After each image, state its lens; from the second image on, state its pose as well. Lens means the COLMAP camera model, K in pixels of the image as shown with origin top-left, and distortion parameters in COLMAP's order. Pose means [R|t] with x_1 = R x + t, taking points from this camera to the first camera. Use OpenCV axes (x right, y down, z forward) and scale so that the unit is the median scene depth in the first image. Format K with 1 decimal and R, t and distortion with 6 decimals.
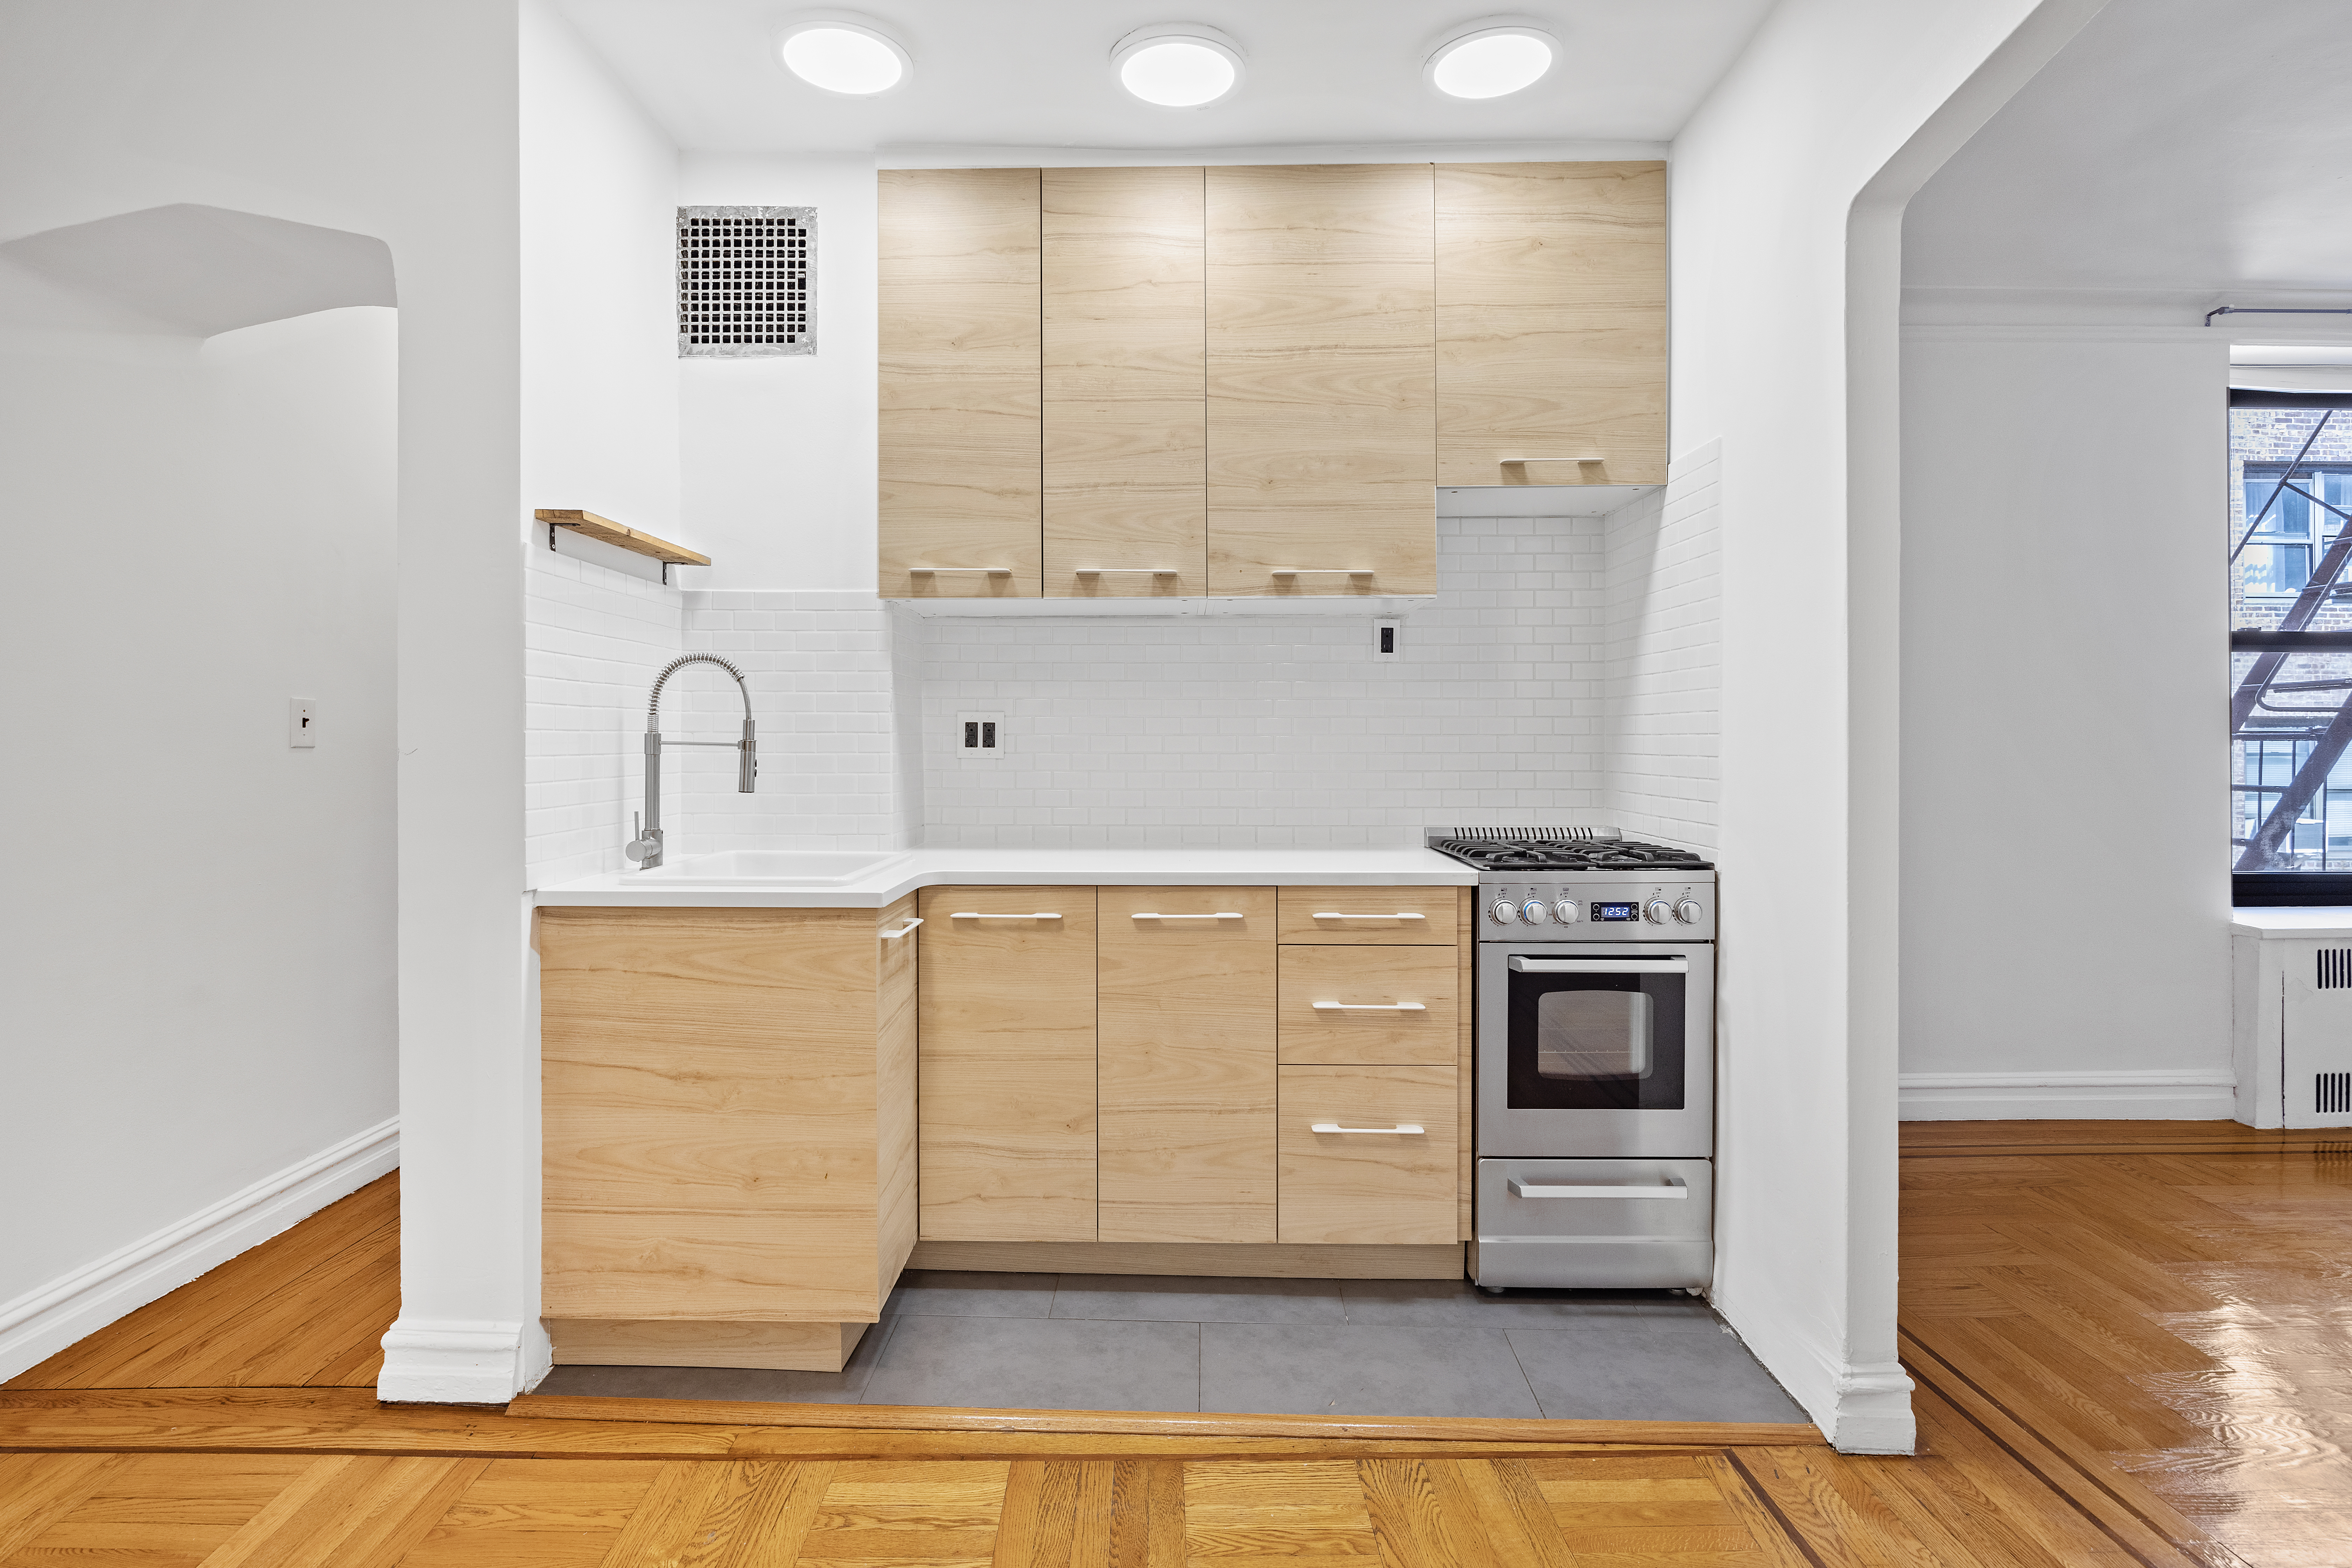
lens RADIAL K [[1180.9, 0, 1115.4], [0, 1180.9, 767.0], [0, 0, 1]] dist [-0.009544, -0.000464]
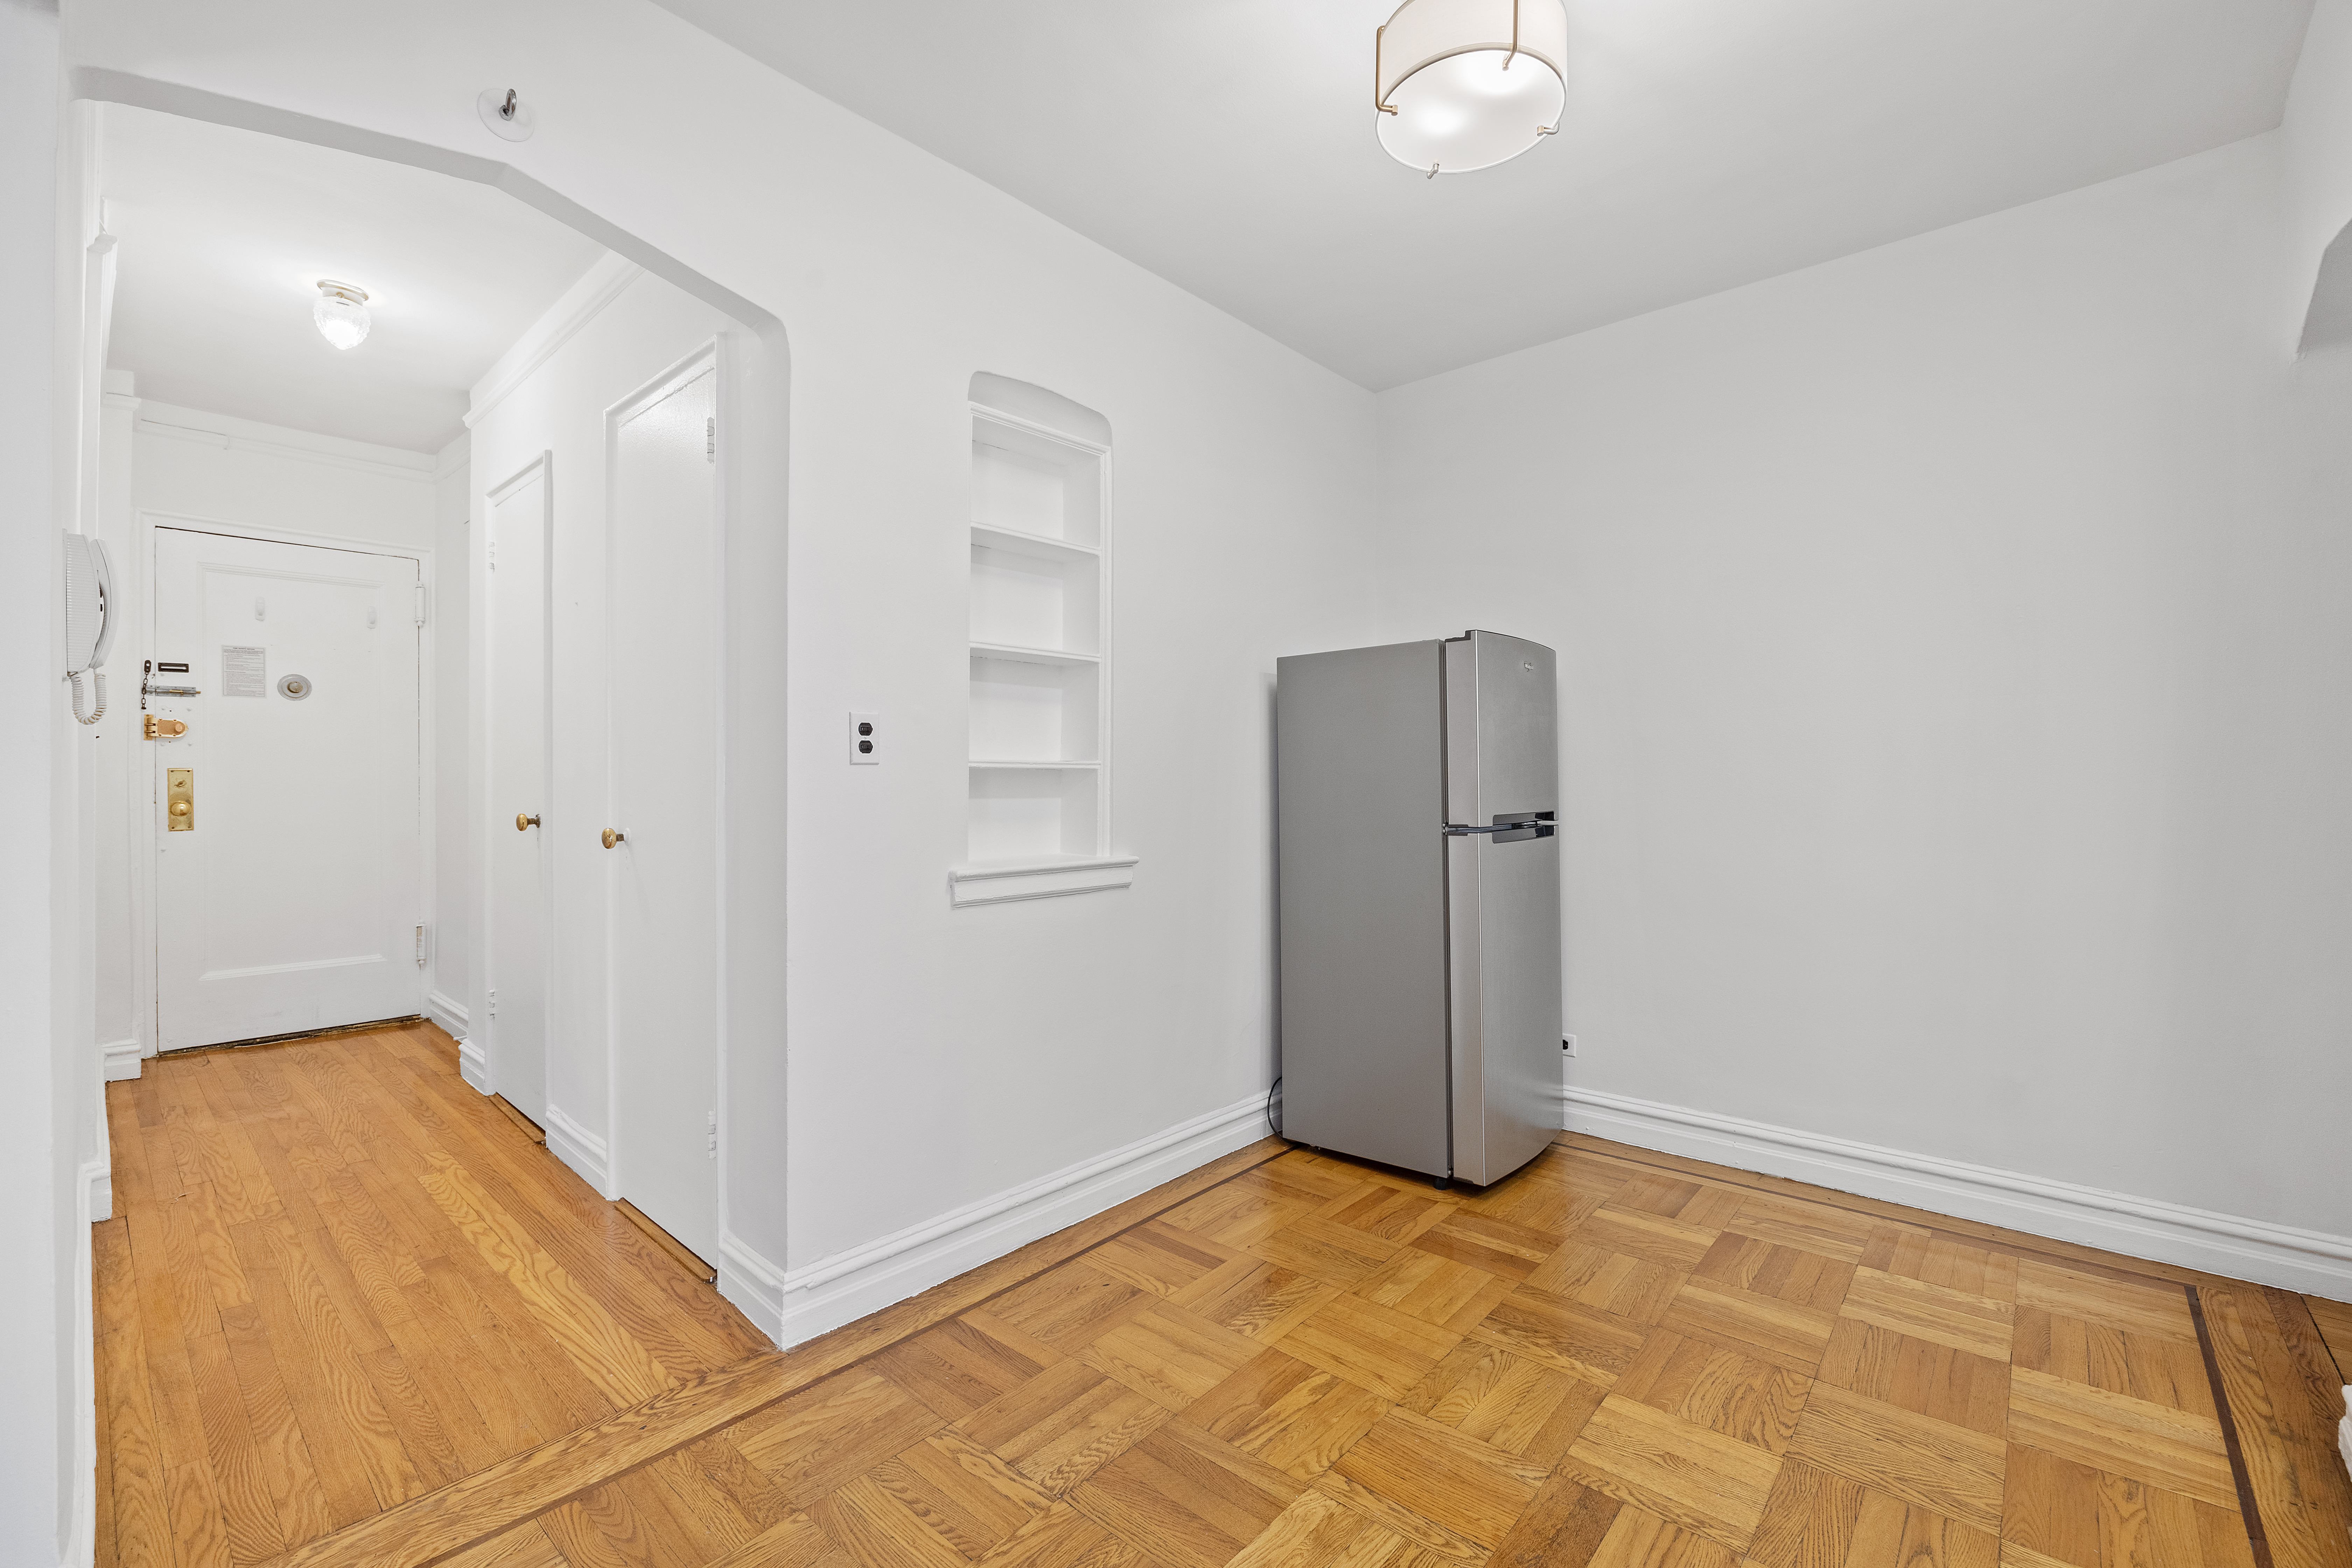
lens RADIAL K [[1006.2, 0, 1176.0], [0, 1006.2, 784.0], [0, 0, 1]] dist [-0.008108, 0.000178]
pose [[-0.661342, 0.005057, -0.750068, 0.490403], [-0.006995, 0.999892, 0.012909, 0.005429], [0.750052, 0.013784, -0.661235, 0.702348]]
